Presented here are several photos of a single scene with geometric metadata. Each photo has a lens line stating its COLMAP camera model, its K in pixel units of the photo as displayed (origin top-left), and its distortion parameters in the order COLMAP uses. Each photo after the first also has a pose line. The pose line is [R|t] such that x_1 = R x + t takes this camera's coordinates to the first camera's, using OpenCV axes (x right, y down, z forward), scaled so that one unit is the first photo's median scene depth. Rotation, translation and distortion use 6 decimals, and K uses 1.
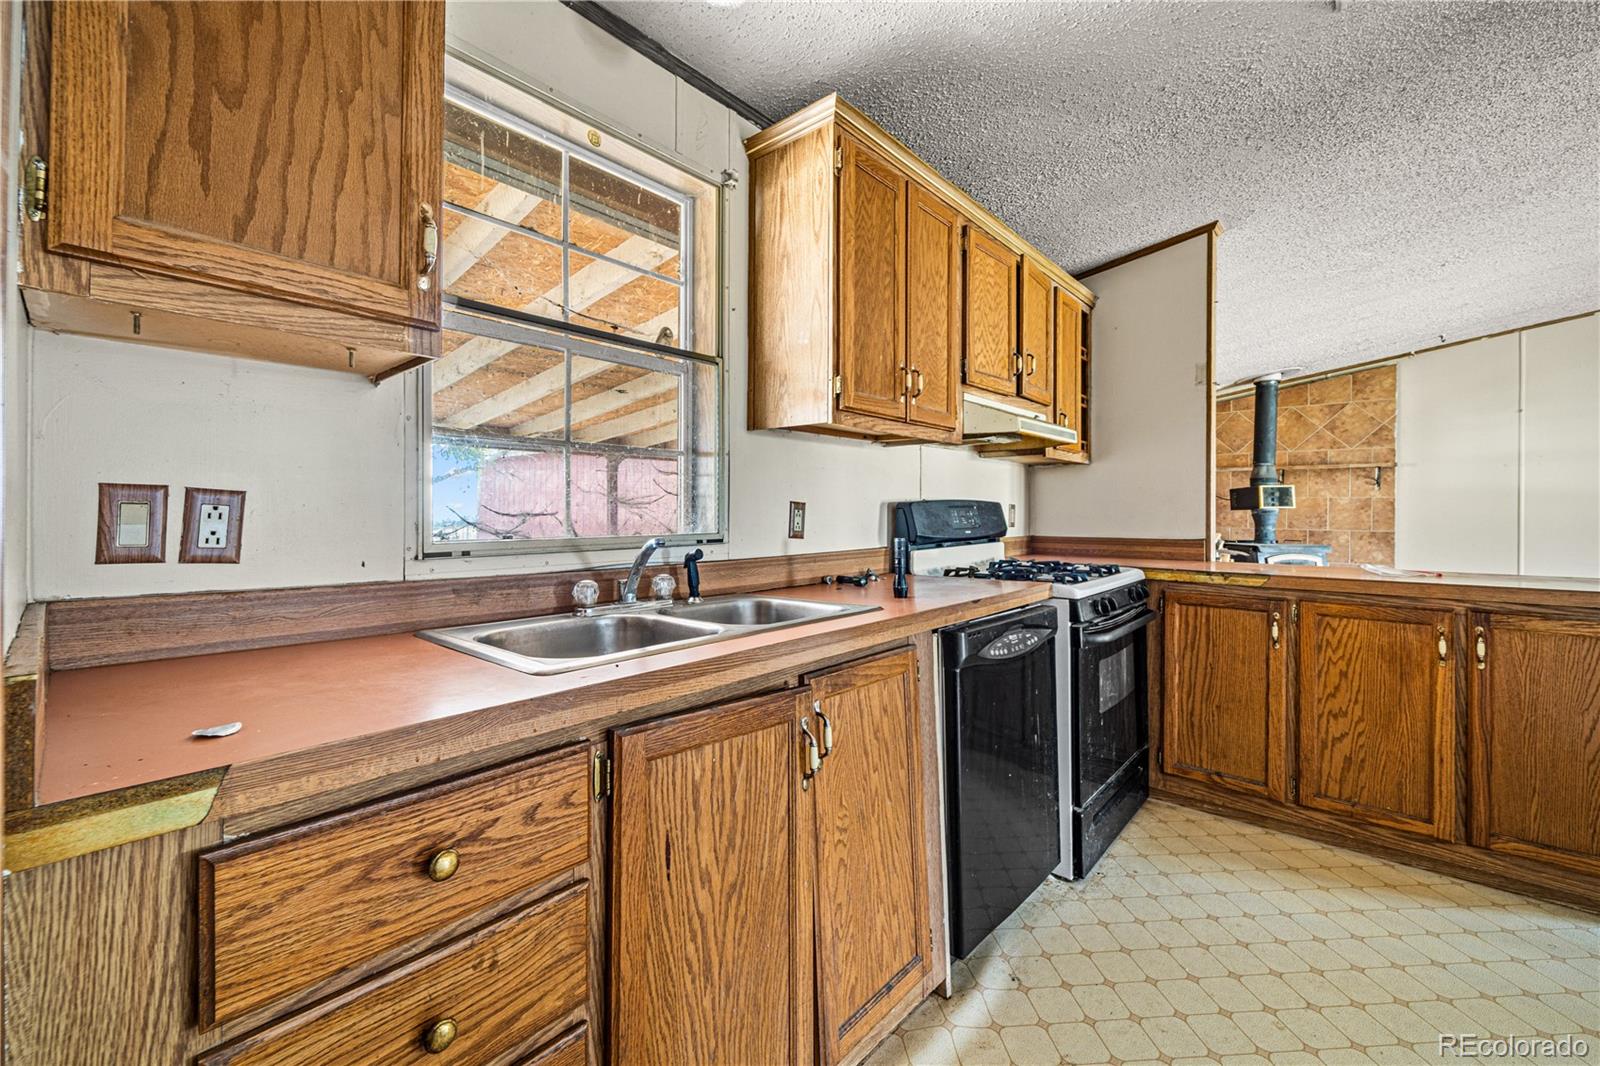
lens RADIAL K [[652.7, 0, 783.6], [0, 652.7, 509.0], [0, 0, 1]] dist [0.008559, -0.000564]
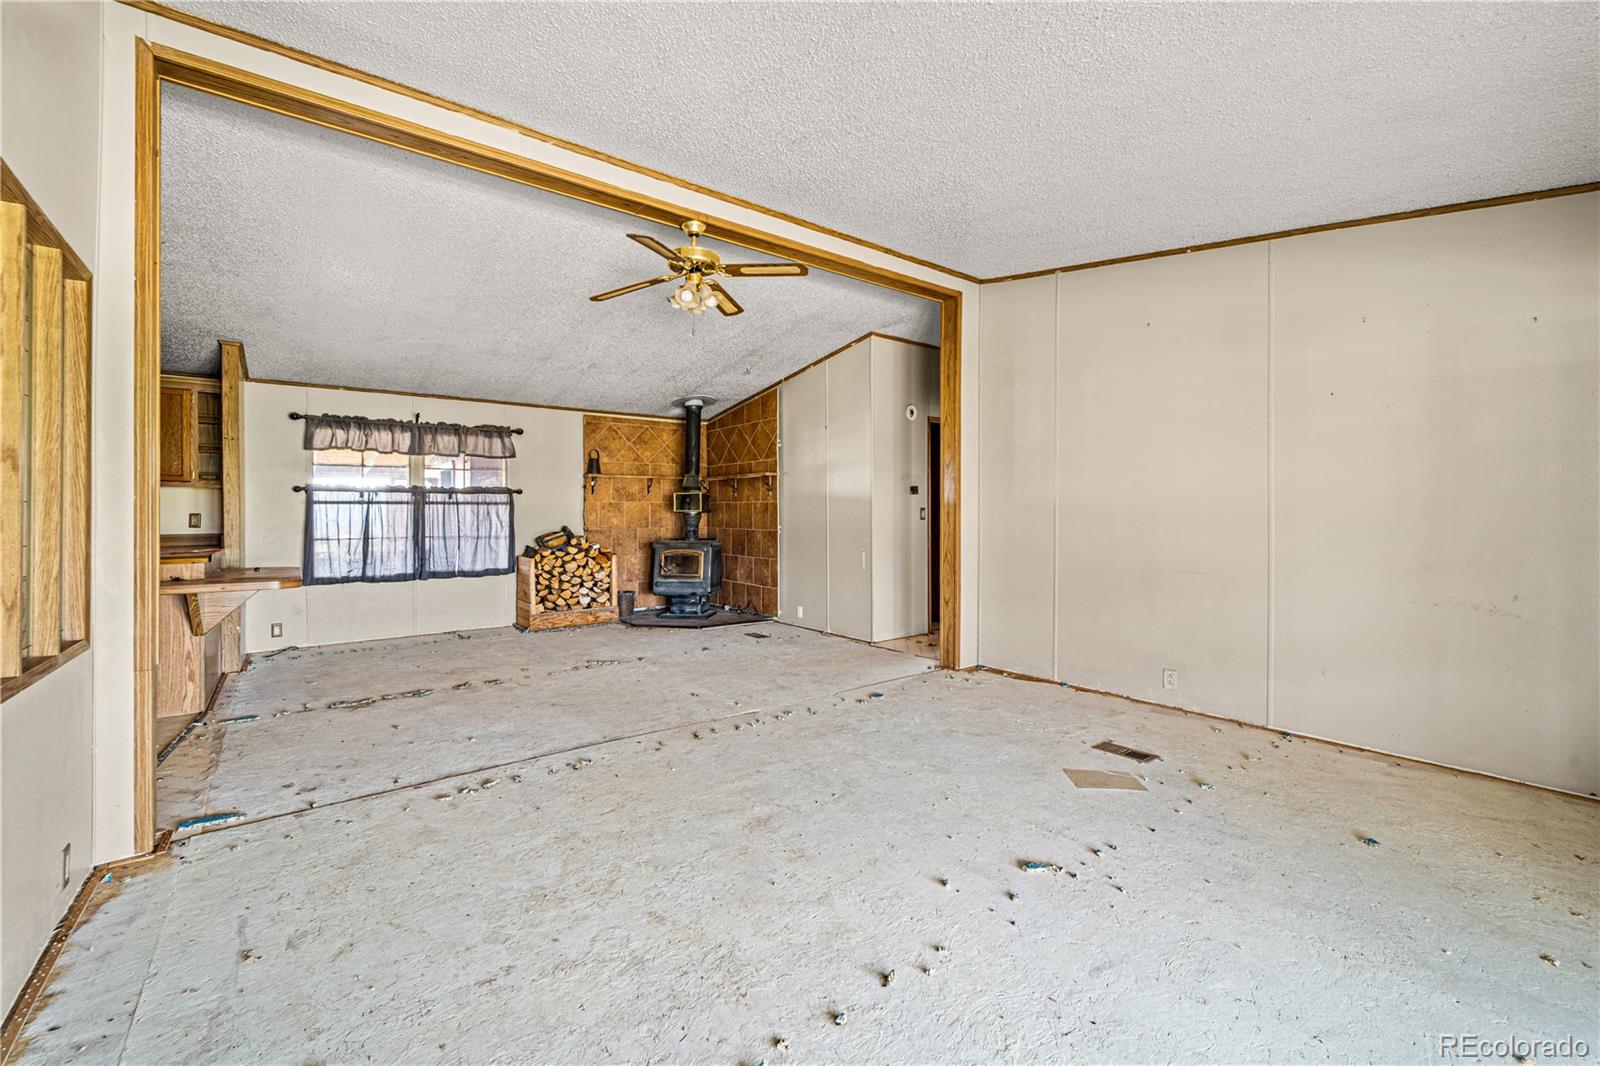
lens RADIAL K [[652.7, 0, 780.4], [0, 652.7, 515.3], [0, 0, 1]] dist [0.008559, -0.000564]
pose [[0.978684, -0.008351, -0.205202, 1.175318], [0.009167, 0.999953, 0.003030, 0.003451], [0.205167, -0.004847, 0.978715, -0.148191]]
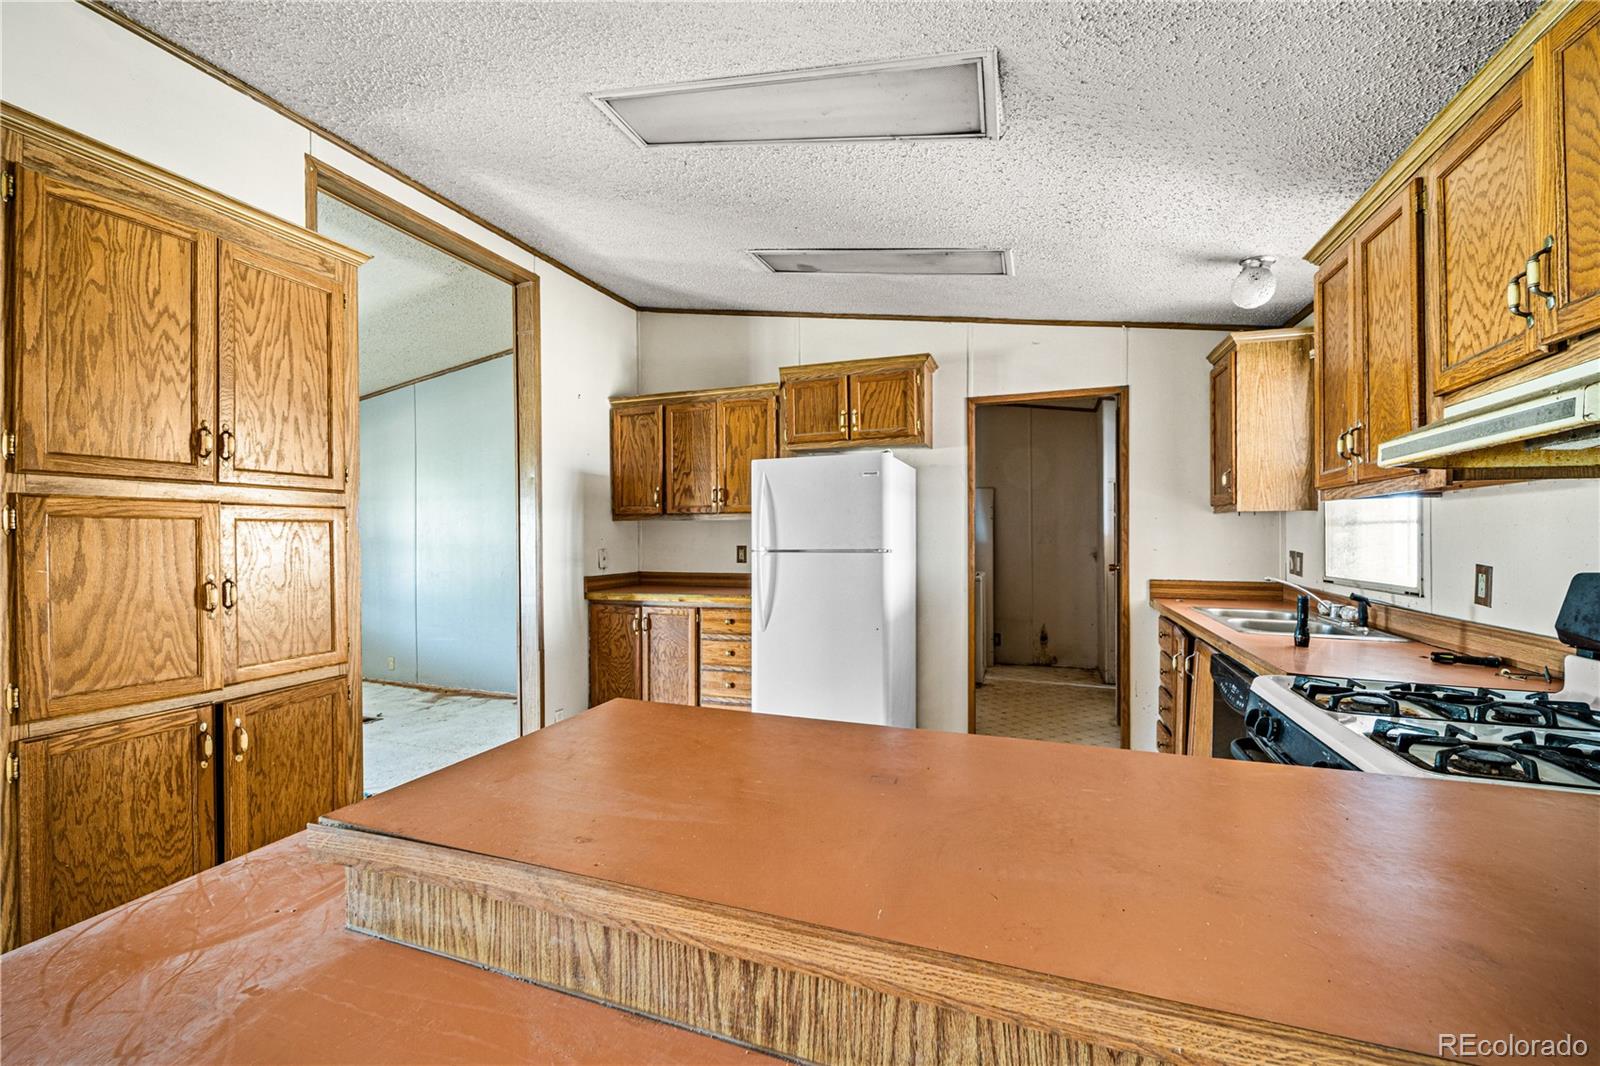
lens RADIAL K [[652.7, 0, 787.5], [0, 652.7, 536.2], [0, 0, 1]] dist [0.008559, -0.000564]
pose [[-0.931063, 0.006574, -0.364799, 0.443654], [0.008344, 0.999960, -0.003276, -0.019875], [0.364763, -0.006094, -0.931080, 0.533160]]
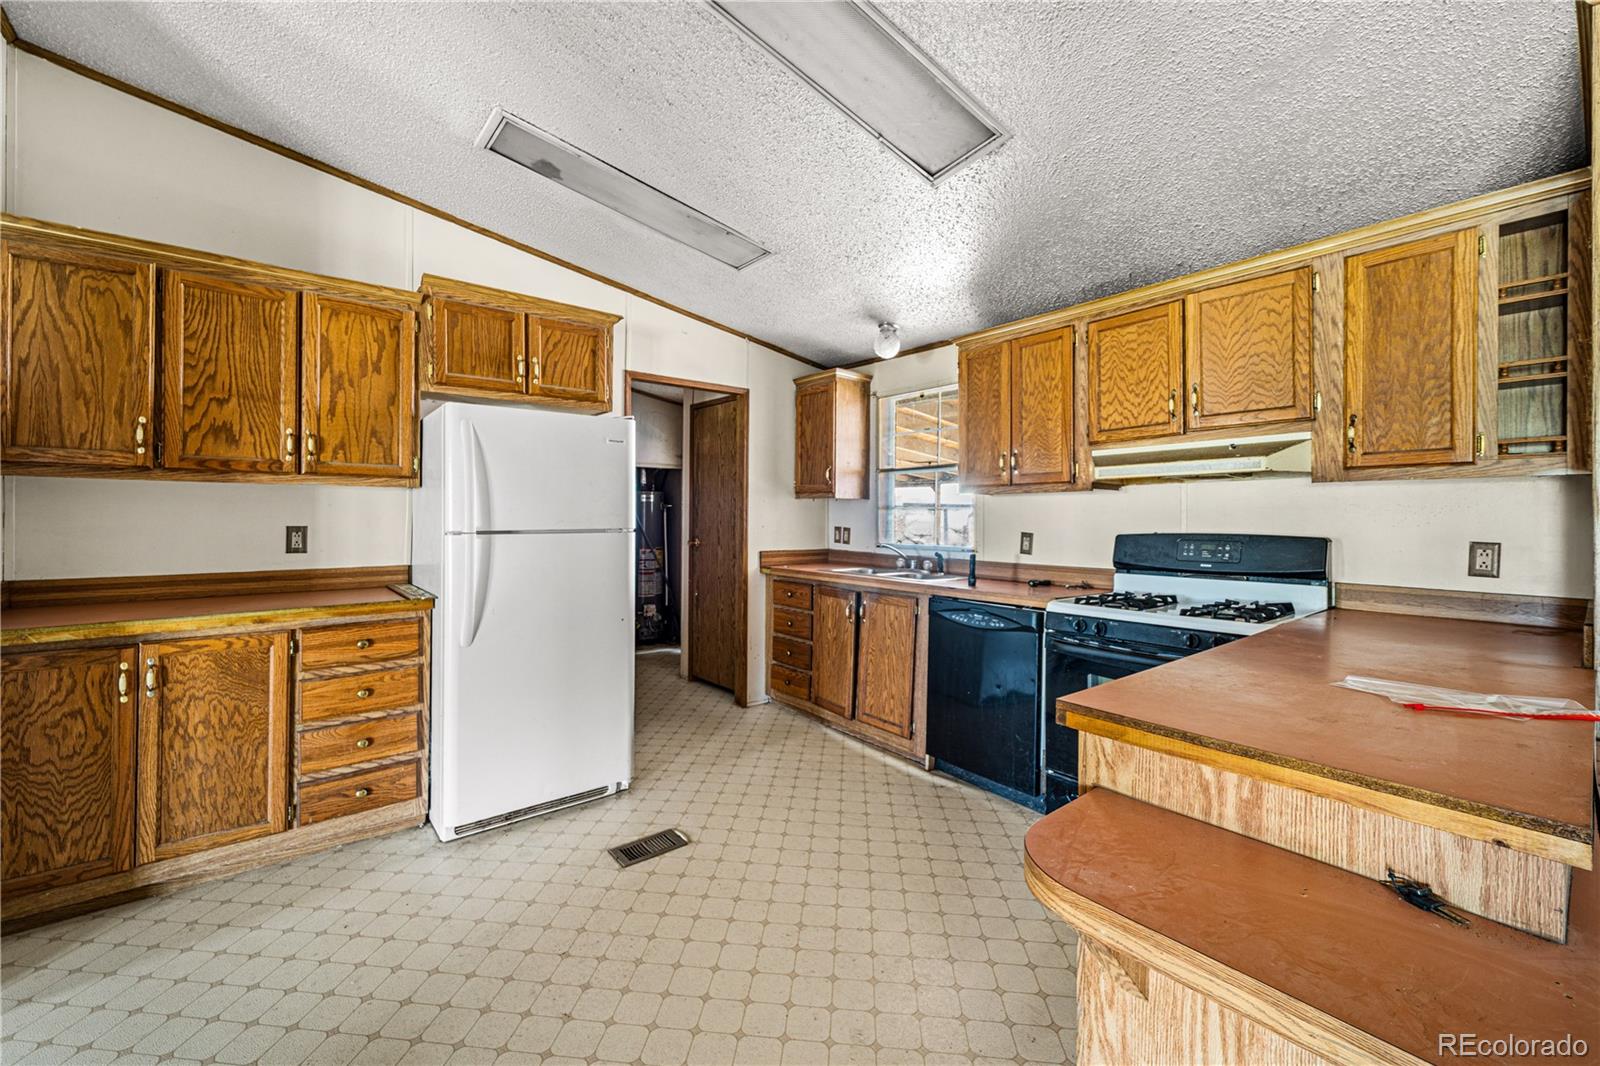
lens RADIAL K [[652.7, 0, 799.5], [0, 652.7, 512.8], [0, 0, 1]] dist [0.008559, -0.000564]
pose [[-0.159413, -0.004336, -0.987202, 0.632862], [0.000485, 0.999990, -0.004471, -0.019441], [0.987212, -0.001191, -0.159409, 0.246616]]
